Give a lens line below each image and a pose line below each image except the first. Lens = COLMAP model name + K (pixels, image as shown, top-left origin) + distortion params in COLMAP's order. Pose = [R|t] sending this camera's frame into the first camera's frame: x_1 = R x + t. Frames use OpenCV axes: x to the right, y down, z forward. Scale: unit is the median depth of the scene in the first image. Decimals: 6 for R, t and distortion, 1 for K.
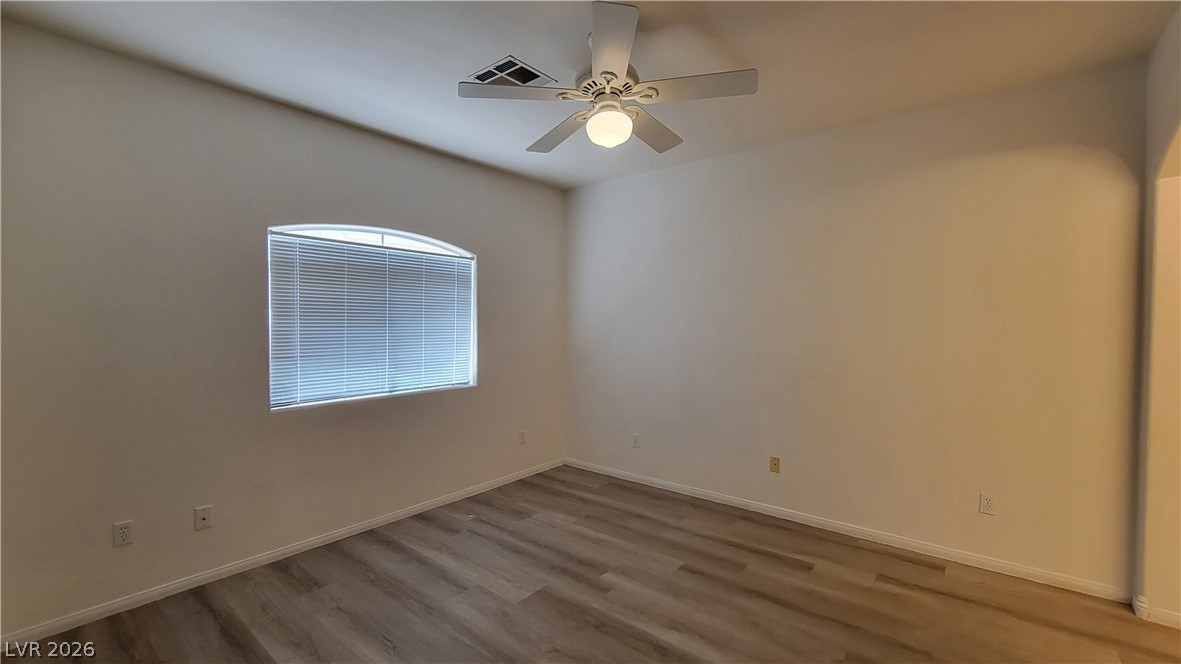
lens RADIAL K [[483.9, 0, 607.7], [0, 483.9, 330.7], [0, 0, 1]] dist [-0.001206, 0.000612]
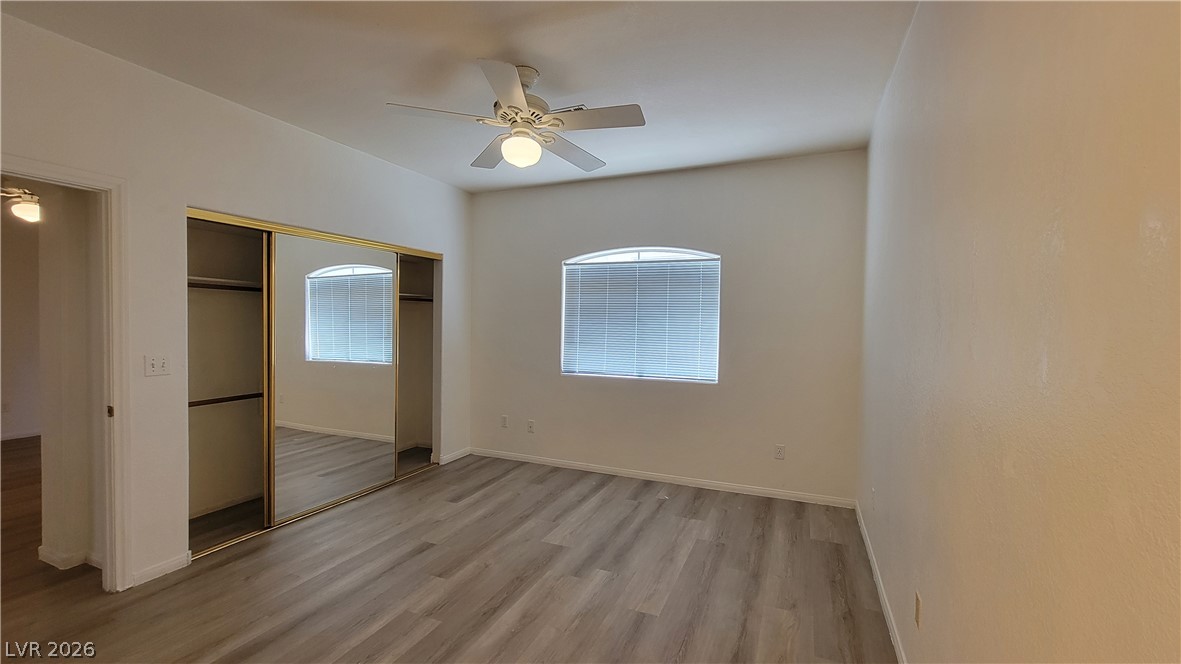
lens RADIAL K [[483.9, 0, 592.3], [0, 483.9, 335.0], [0, 0, 1]] dist [-0.001206, 0.000612]
pose [[0.264471, 0.029500, -0.963942, 0.764318], [-0.029273, 0.999317, 0.022551, -0.004880], [0.963949, 0.022254, 0.265154, 0.569876]]
